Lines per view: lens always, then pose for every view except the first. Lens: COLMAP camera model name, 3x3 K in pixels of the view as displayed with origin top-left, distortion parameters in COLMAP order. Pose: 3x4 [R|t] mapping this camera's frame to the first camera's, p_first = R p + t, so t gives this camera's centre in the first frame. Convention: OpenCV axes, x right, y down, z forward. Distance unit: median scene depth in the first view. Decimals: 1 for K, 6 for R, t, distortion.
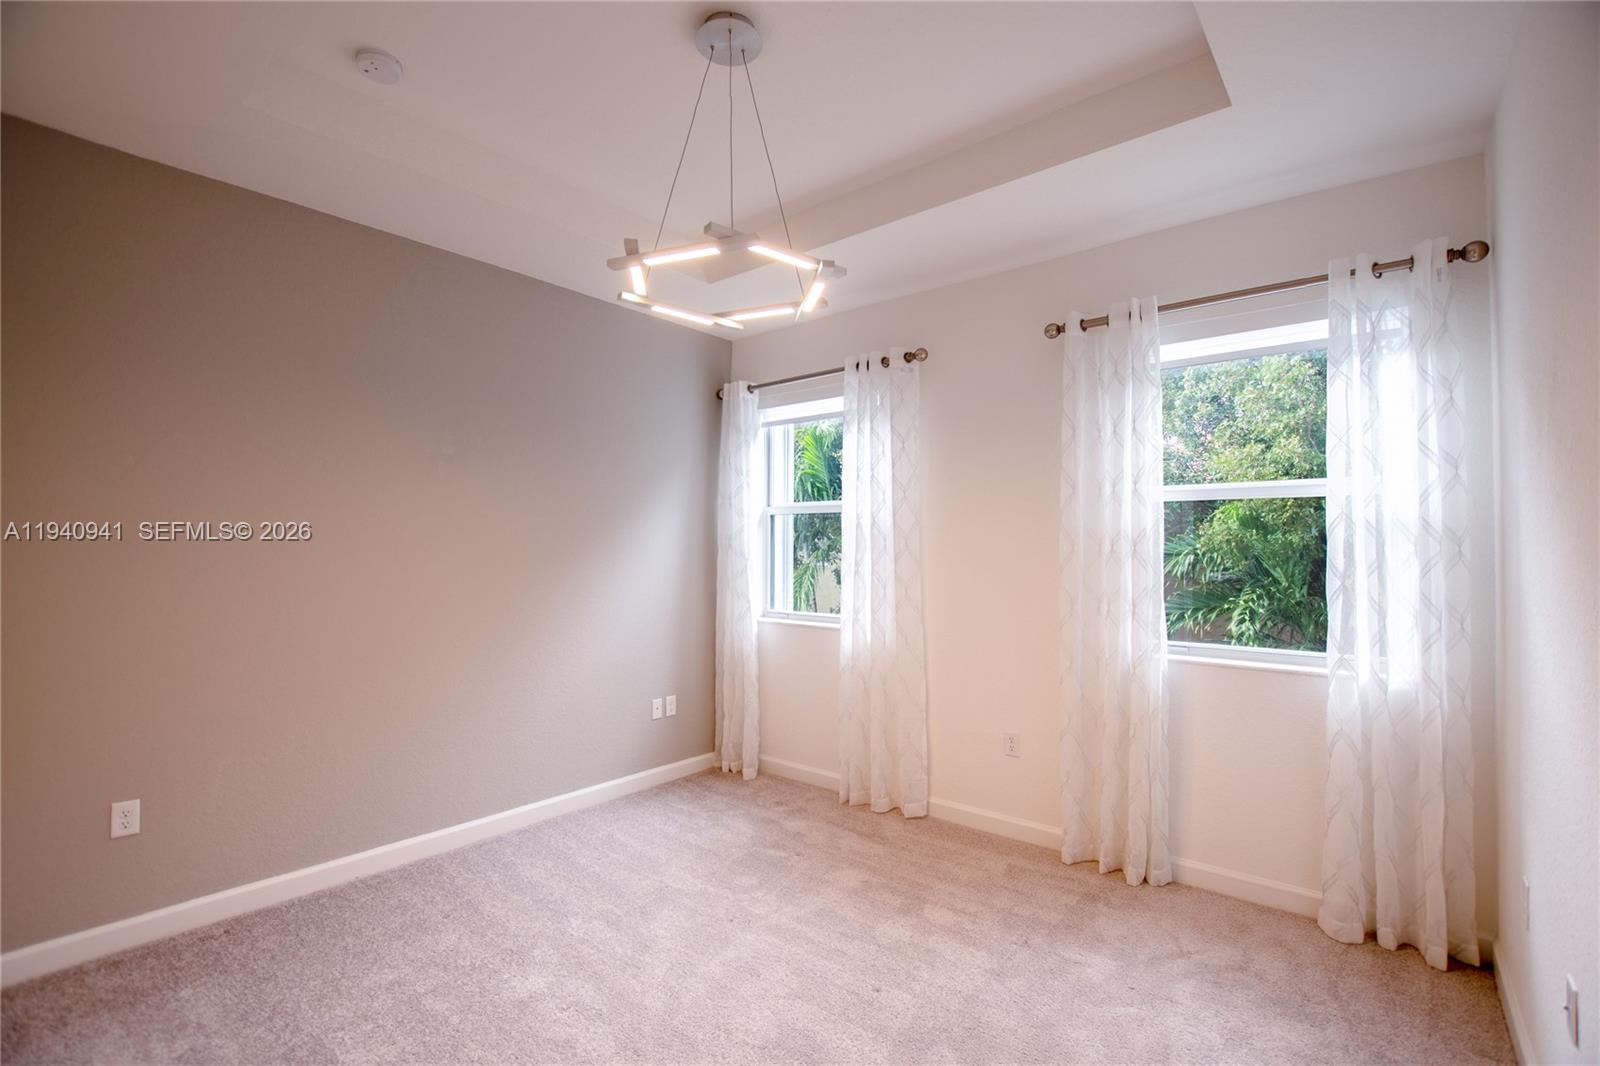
lens RADIAL K [[720.7, 0, 804.0], [0, 720.7, 537.2], [0, 0, 1]] dist [-0.031482, 0.002089]
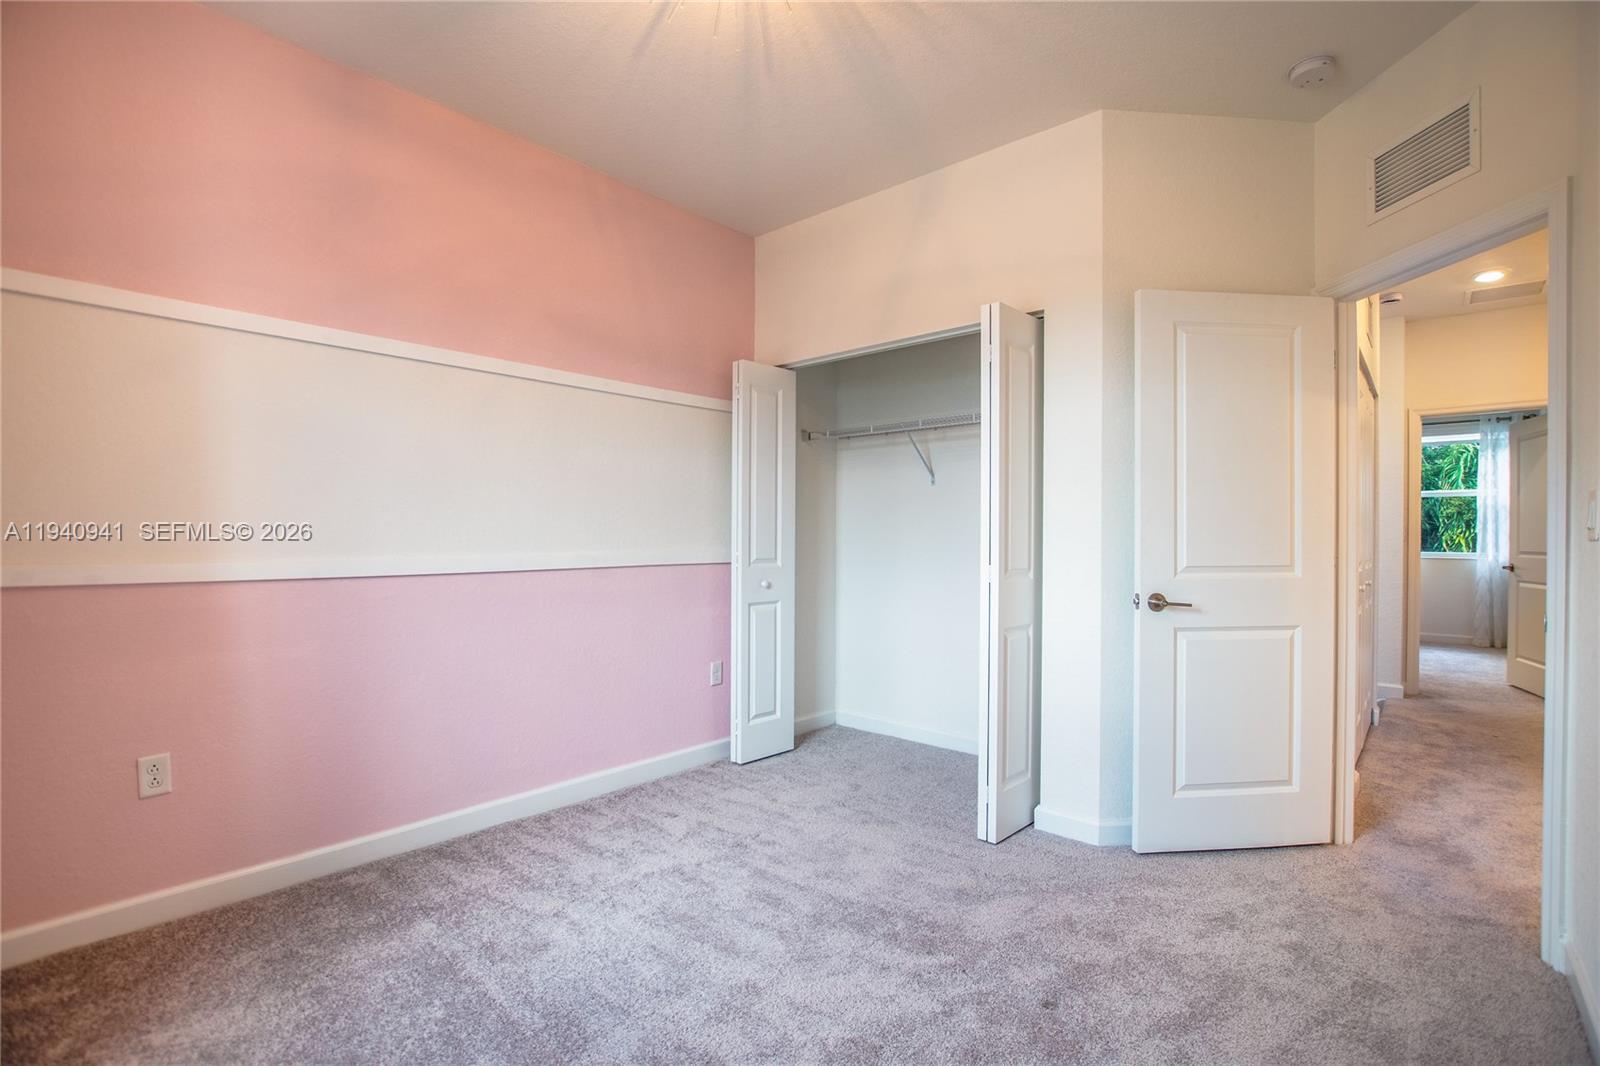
lens RADIAL K [[749.9, 0, 799.6], [0, 749.9, 535.3], [0, 0, 1]] dist [-0.028998, 0.000448]
pose [[0.999240, -0.000062, -0.038991, -1.801500], [0.001149, 0.999611, 0.027869, 0.012368], [0.038974, -0.027892, 0.998851, -1.973736]]
